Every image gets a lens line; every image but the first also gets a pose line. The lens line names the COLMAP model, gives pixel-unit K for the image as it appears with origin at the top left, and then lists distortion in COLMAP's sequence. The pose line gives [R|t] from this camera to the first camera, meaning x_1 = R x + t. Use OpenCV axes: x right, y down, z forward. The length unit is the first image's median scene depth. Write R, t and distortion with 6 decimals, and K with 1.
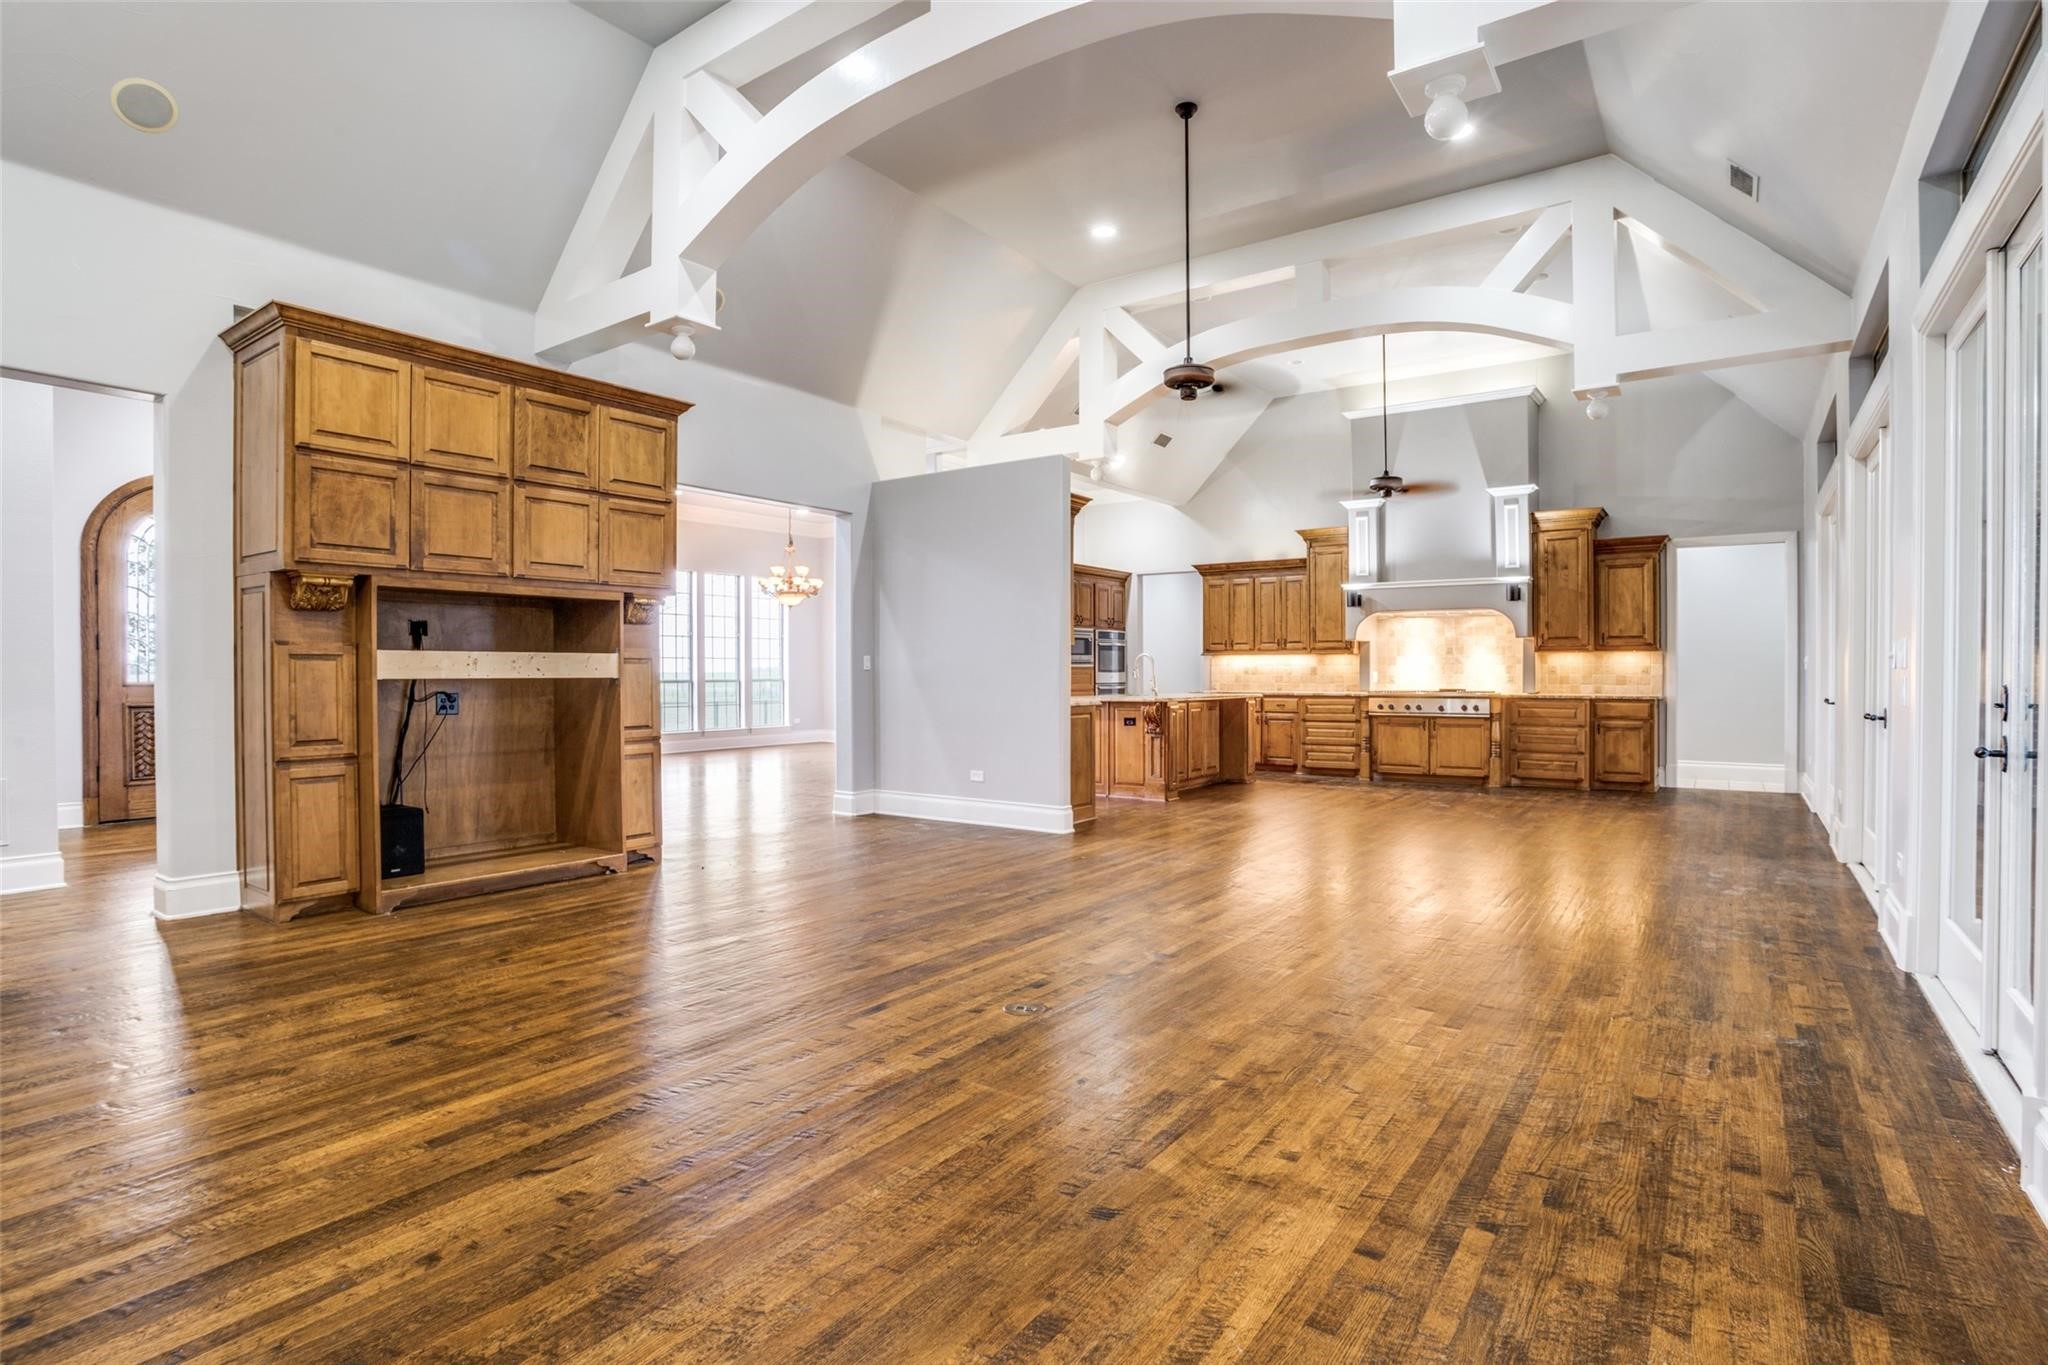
lens RADIAL K [[1017.8, 0, 1024.0], [0, 1017.8, 682.5], [0, 0, 1]] dist [-0.071771, 0.030704]
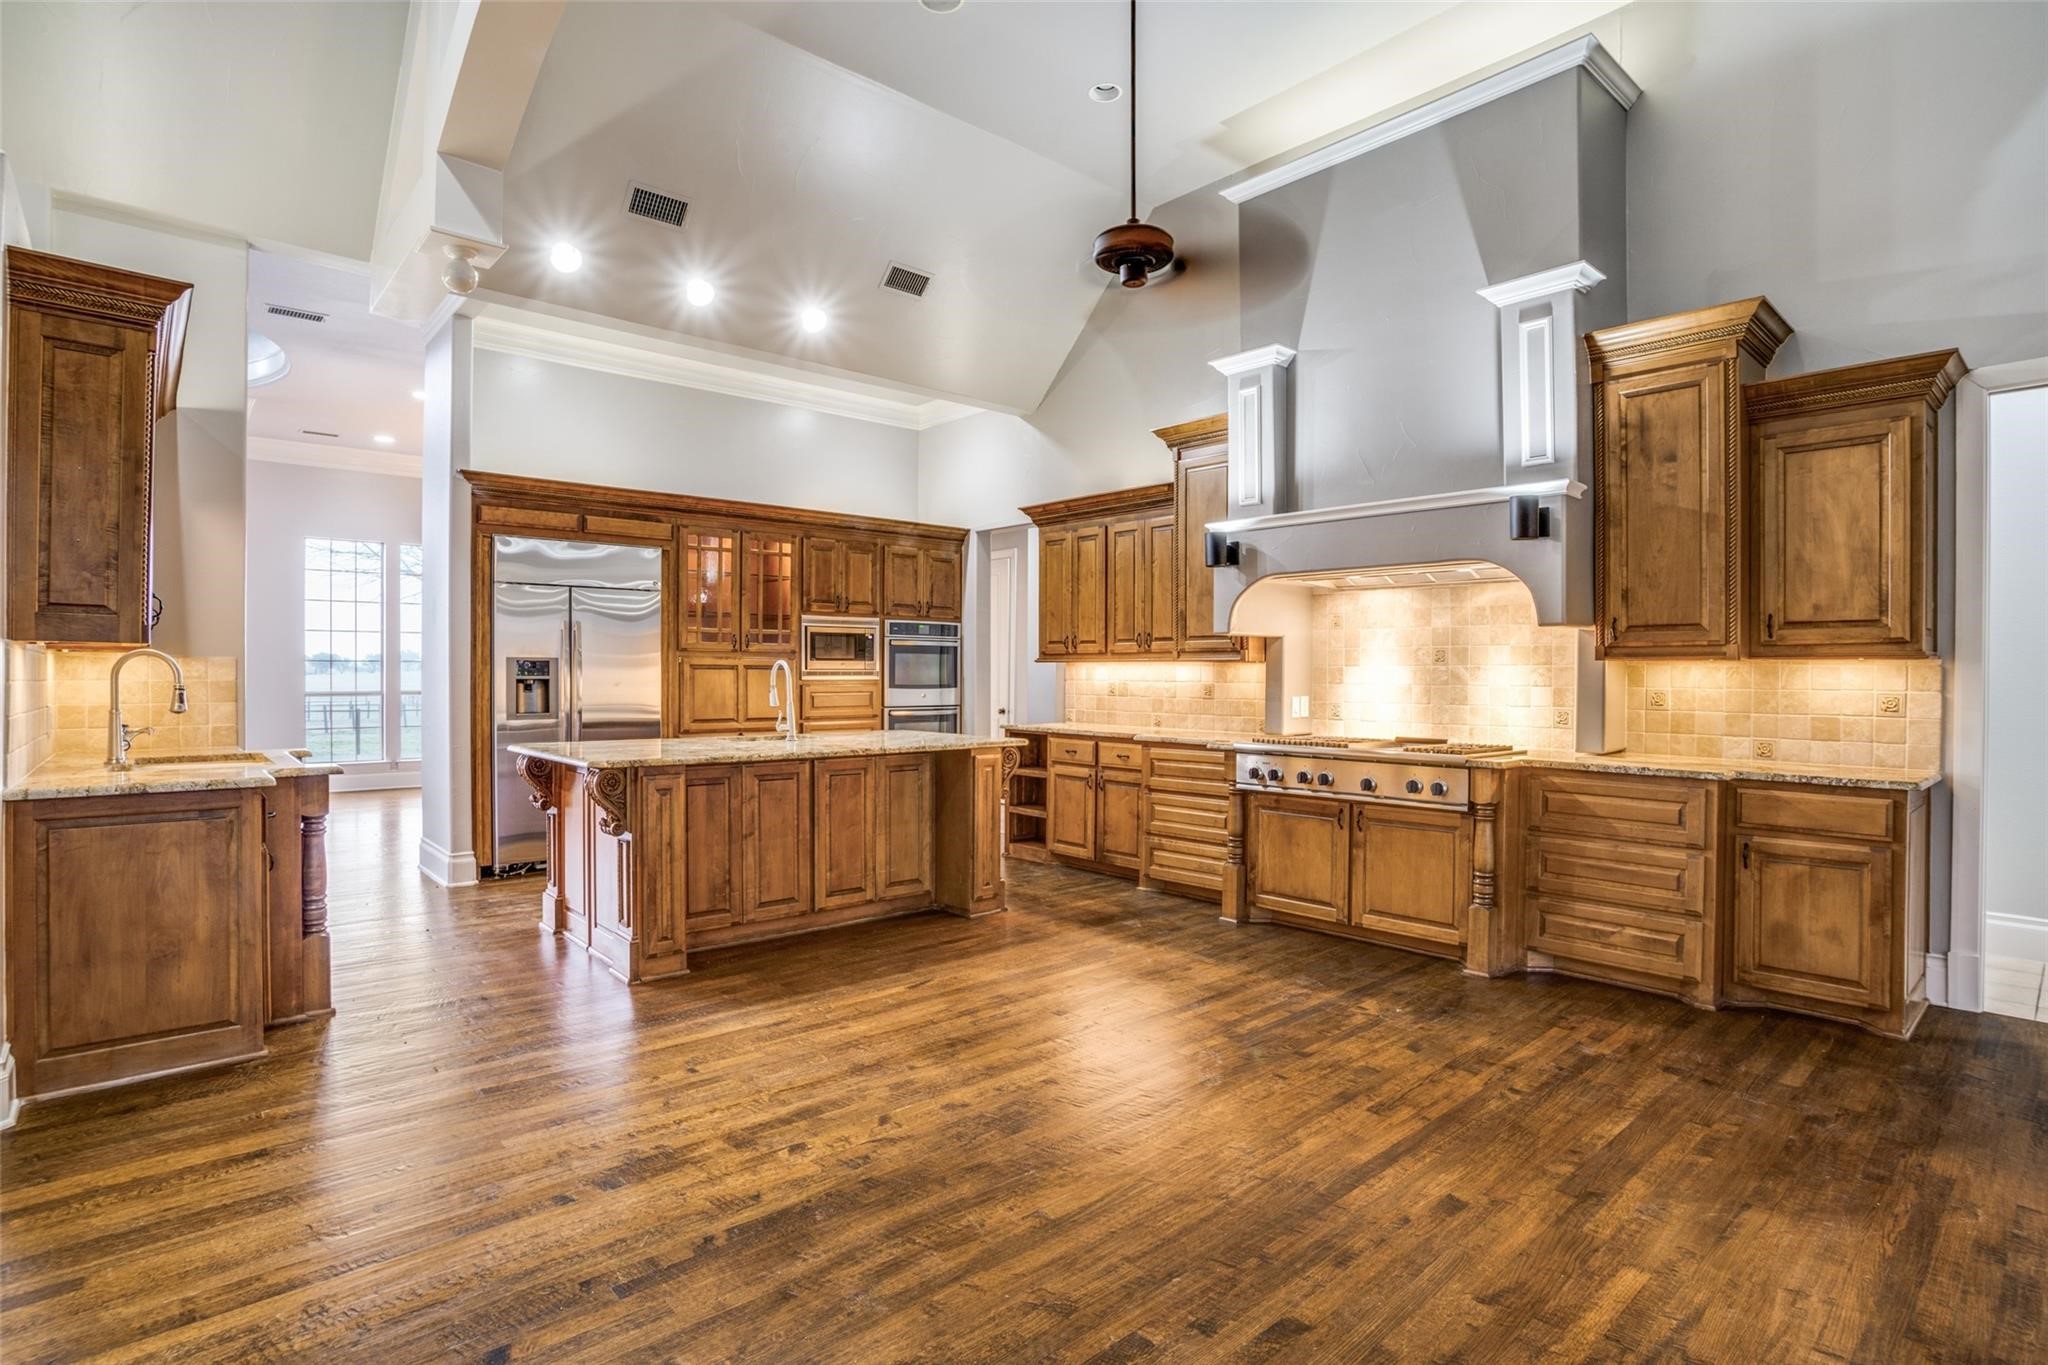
lens RADIAL K [[1017.8, 0, 1024.0], [0, 1017.8, 682.5], [0, 0, 1]] dist [-0.071771, 0.030704]
pose [[0.975052, 0.009910, -0.221754, 0.365018], [-0.010490, 0.999944, -0.001438, -0.017569], [0.221727, 0.003728, 0.975102, 0.528048]]
